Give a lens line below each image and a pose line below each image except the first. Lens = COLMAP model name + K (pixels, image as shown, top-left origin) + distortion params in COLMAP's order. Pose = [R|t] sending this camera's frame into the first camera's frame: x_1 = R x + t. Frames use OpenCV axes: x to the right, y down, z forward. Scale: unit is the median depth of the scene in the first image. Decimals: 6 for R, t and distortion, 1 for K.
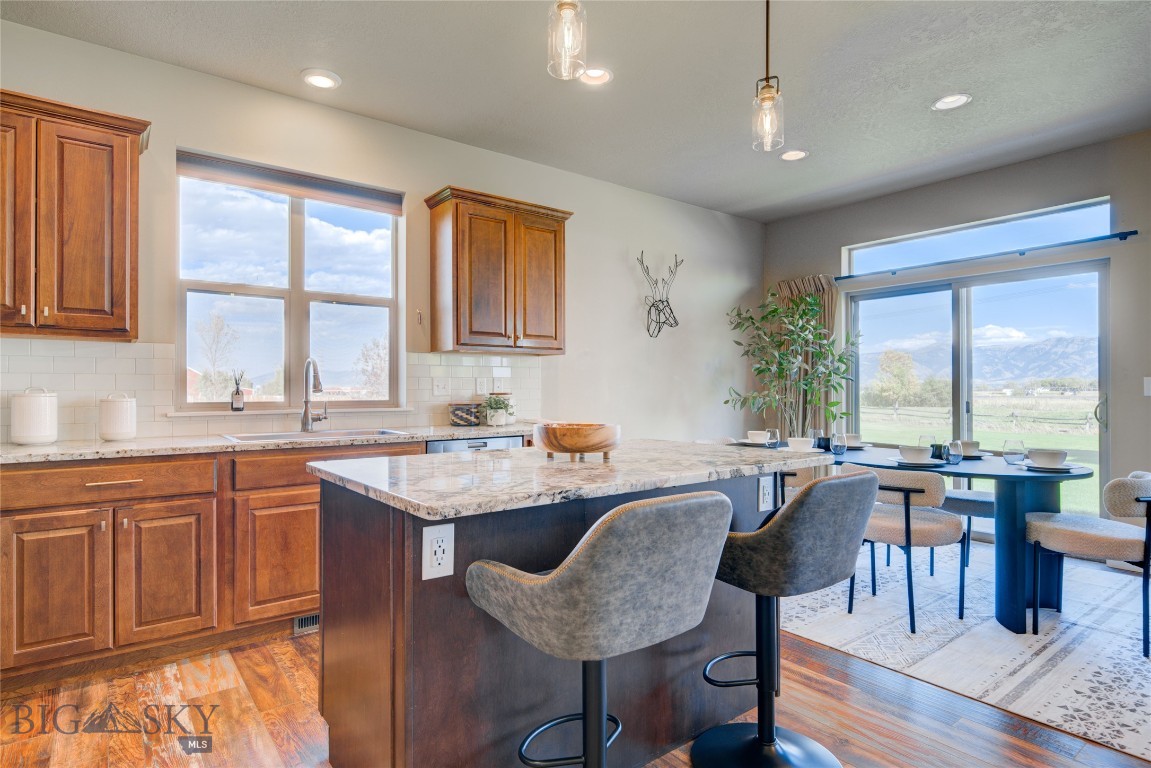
lens RADIAL K [[615.2, 0, 575.5], [0, 615.2, 384.0], [0, 0, 1]] dist [0.013010, 0.000299]
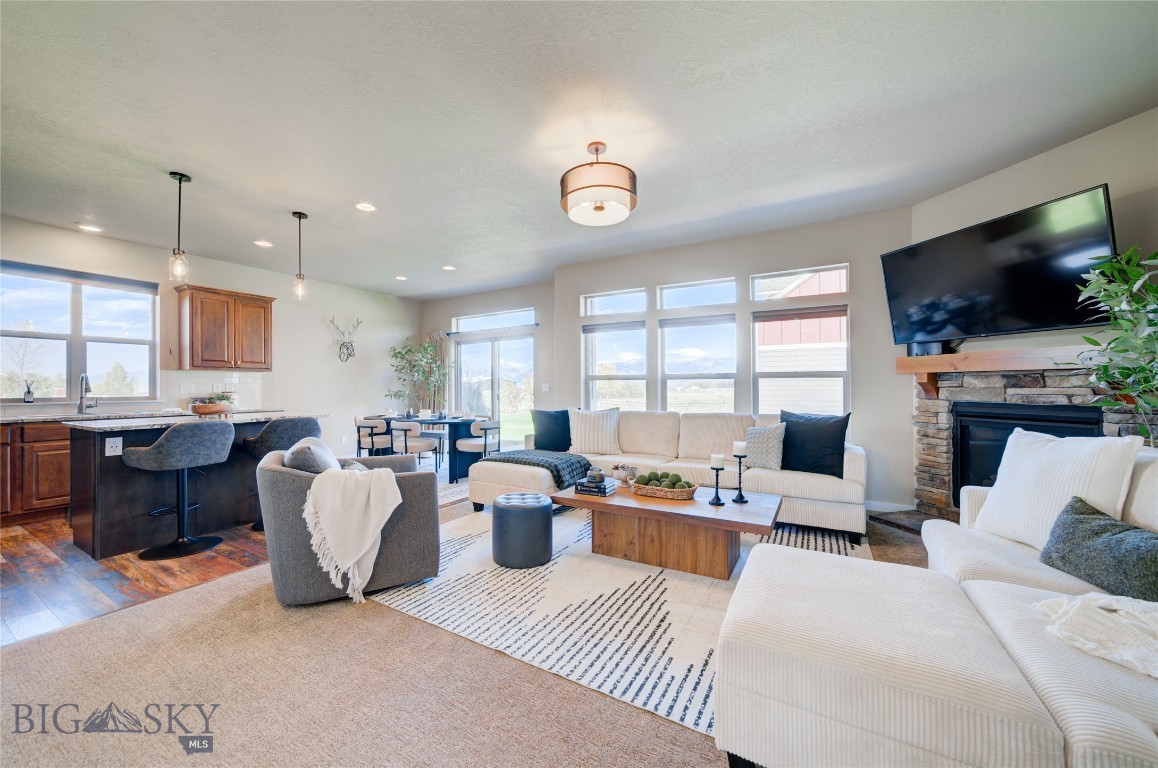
lens RADIAL K [[426.4, 0, 554.7], [0, 426.4, 383.9], [0, 0, 1]] dist [0.017648, -0.000011]
pose [[0.943582, -0.002085, 0.331133, 0.384235], [0.002760, 0.999995, -0.001568, -0.004820], [-0.331128, 0.002394, 0.943583, -0.576177]]
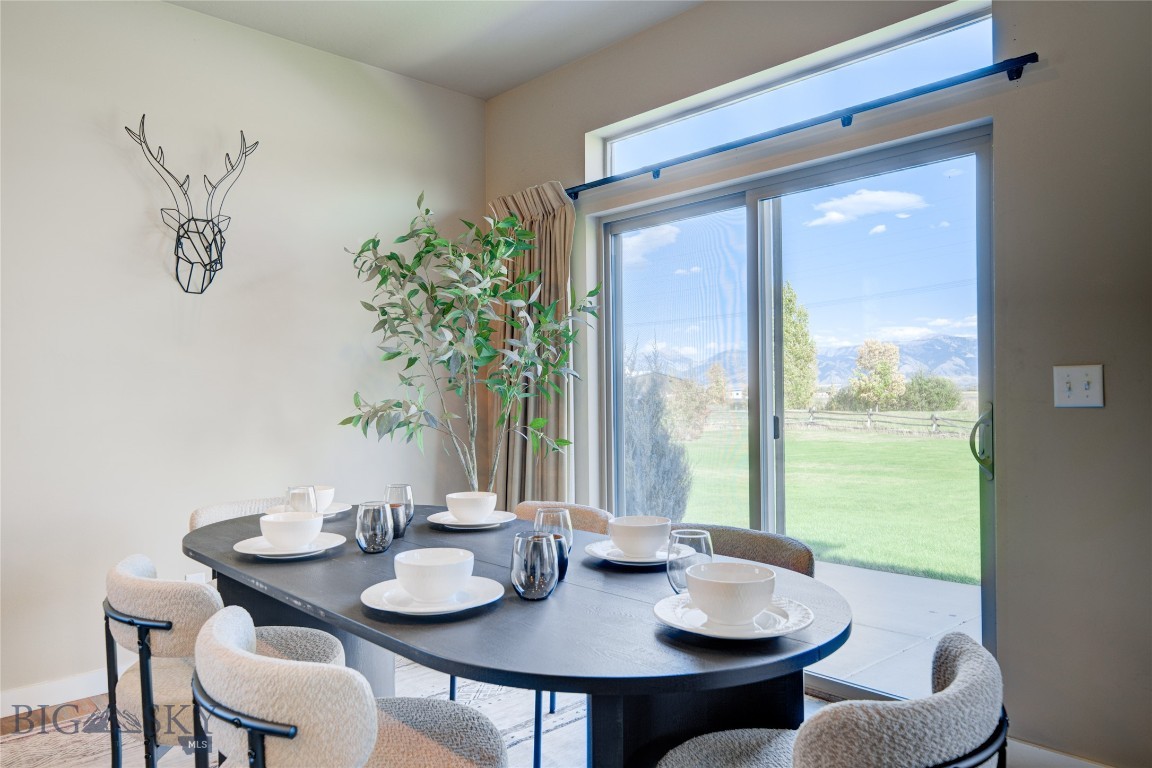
lens RADIAL K [[779.3, 0, 576.0], [0, 779.3, 384.0], [0, 0, 1]] dist [0.000612, -0.000829]
pose [[0.995002, -0.007443, 0.099577, 0.474031], [0.007671, 0.999969, -0.001905, 0.001535], [-0.099560, 0.002659, 0.995028, 0.427570]]
